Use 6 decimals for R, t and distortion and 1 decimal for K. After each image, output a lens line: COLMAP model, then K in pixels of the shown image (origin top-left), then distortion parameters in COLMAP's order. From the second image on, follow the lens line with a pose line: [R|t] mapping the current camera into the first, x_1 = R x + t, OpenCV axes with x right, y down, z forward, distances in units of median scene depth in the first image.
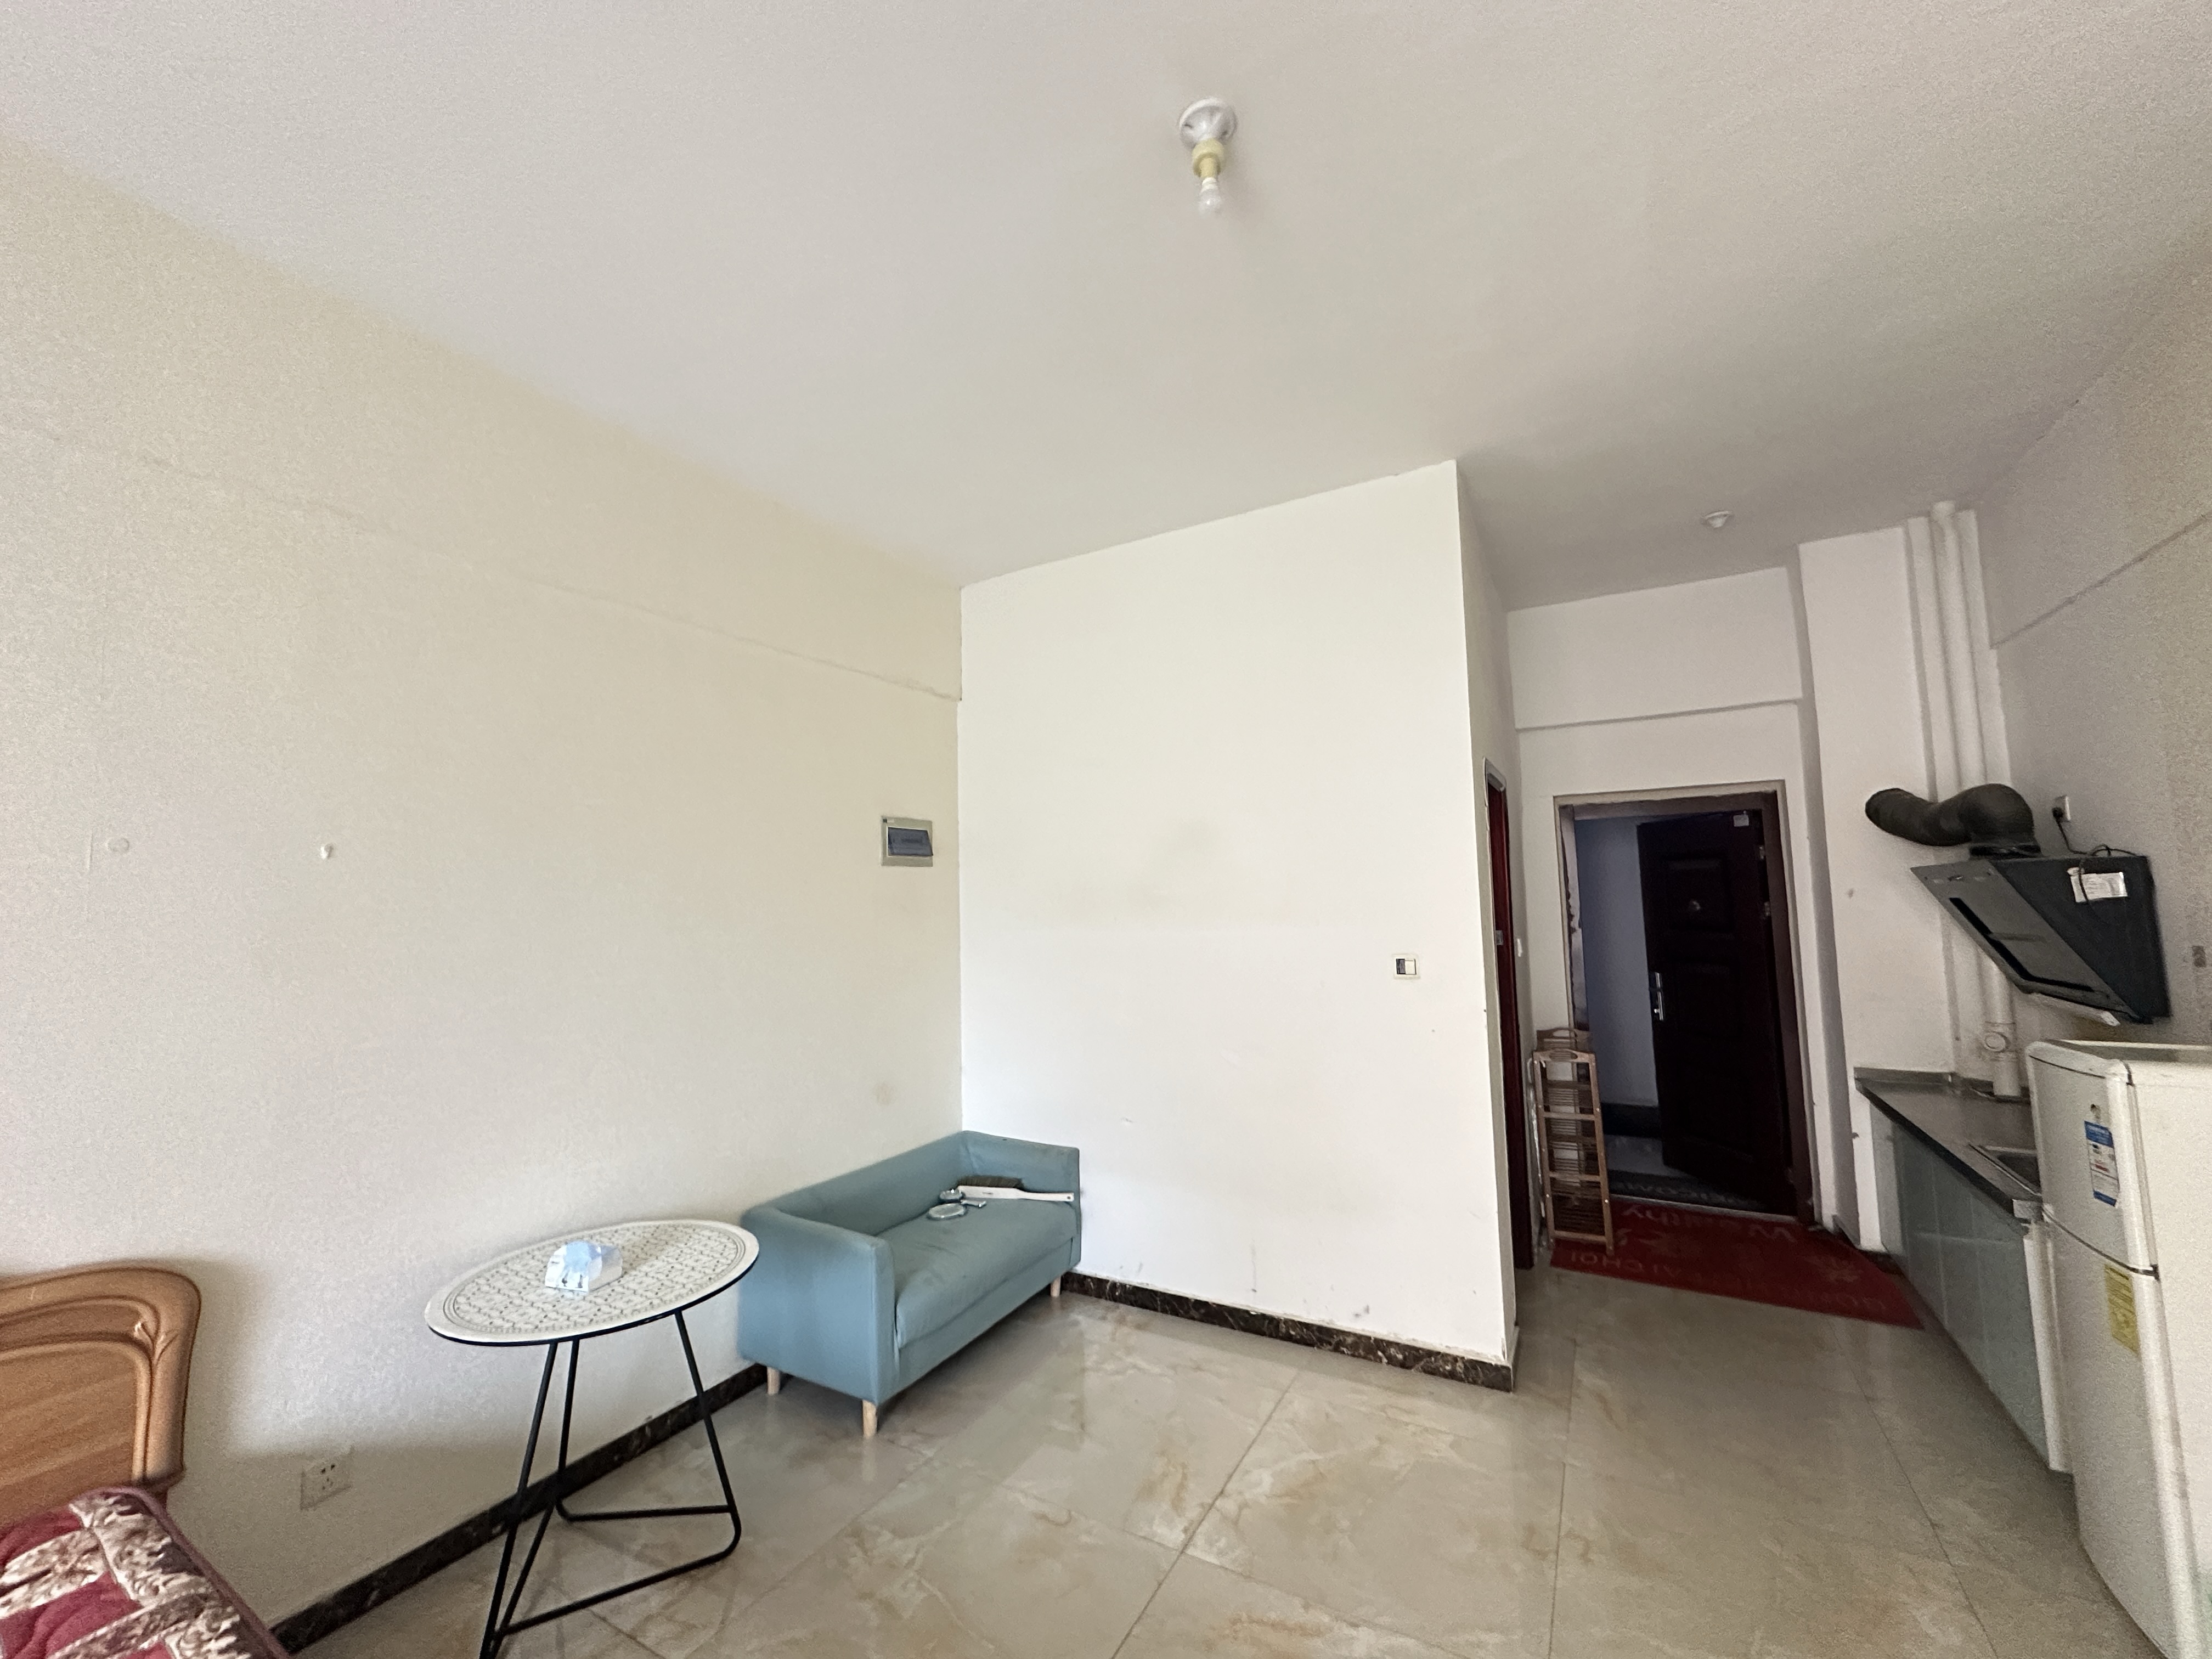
lens RADIAL K [[876.6, 0, 1106.0], [0, 876.6, 832.7], [0, 0, 1]] dist [-0.002819, 0.000241]
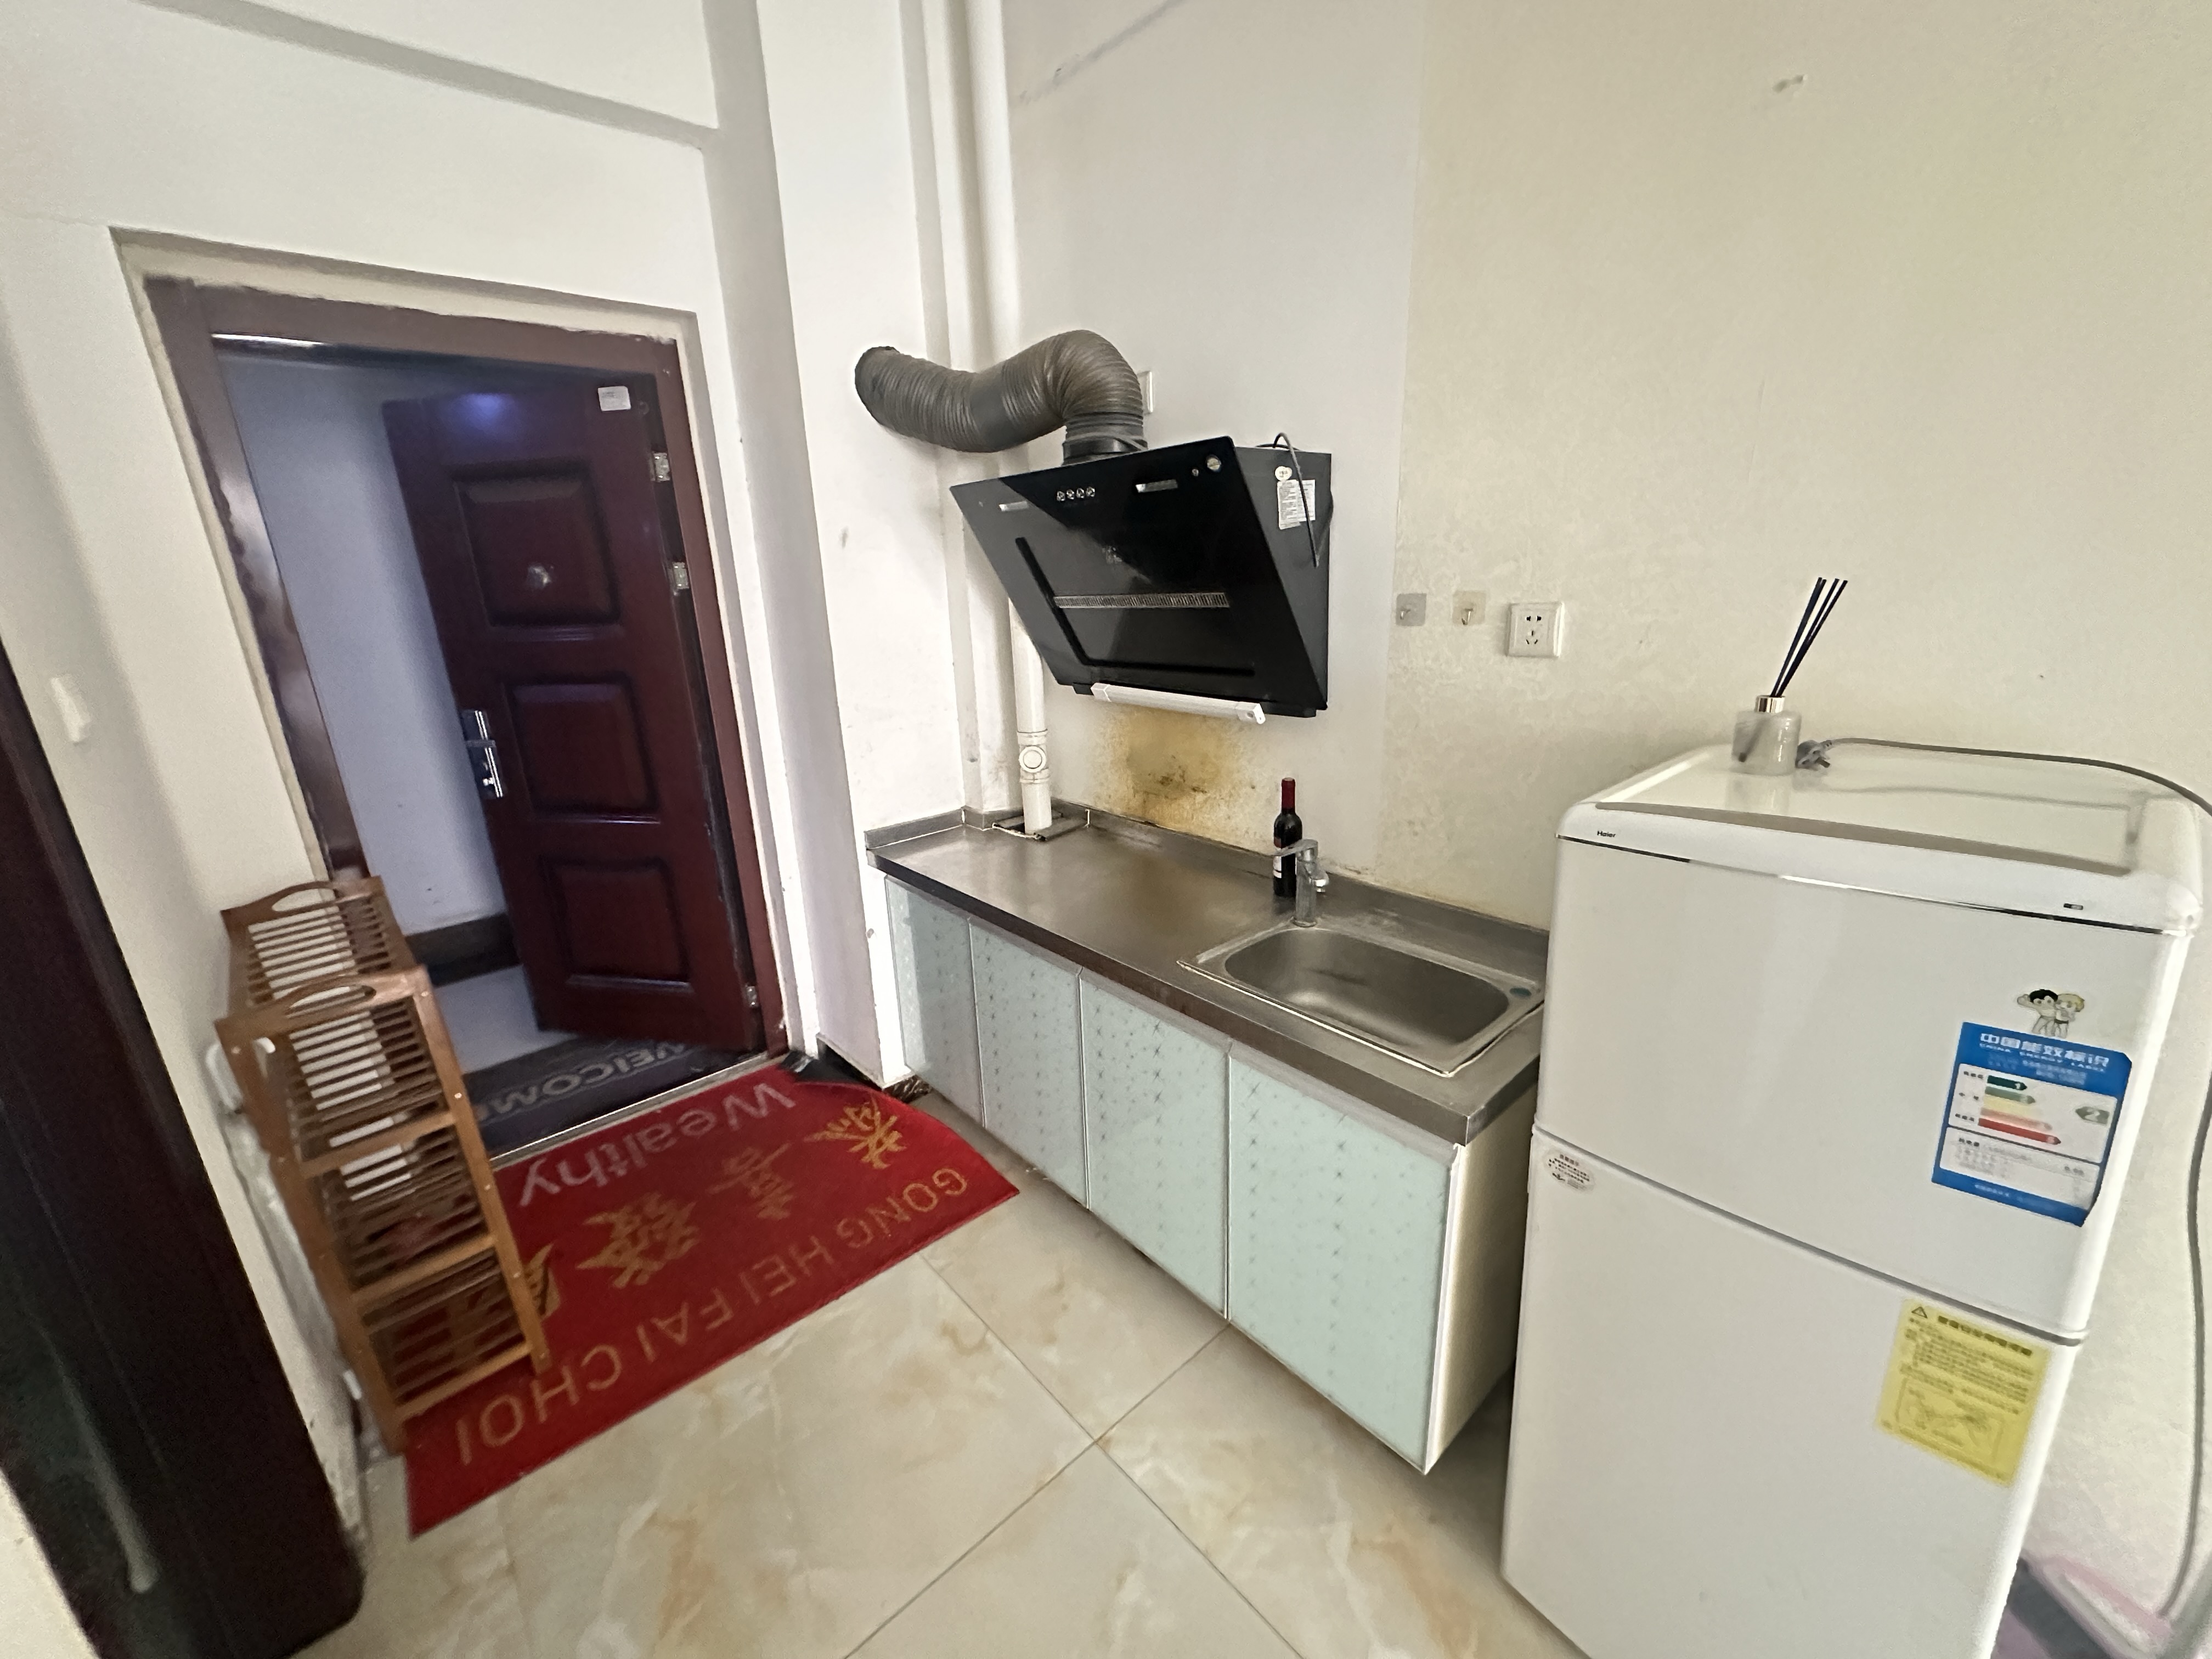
lens RADIAL K [[876.6, 0, 1104.9], [0, 876.6, 829.6], [0, 0, 1]] dist [-0.002819, 0.000241]
pose [[0.310639, -0.256408, 0.915291, 0.330676], [-0.050278, 0.957149, 0.285197, 0.079176], [-0.949197, -0.134613, 0.284436, 0.645126]]
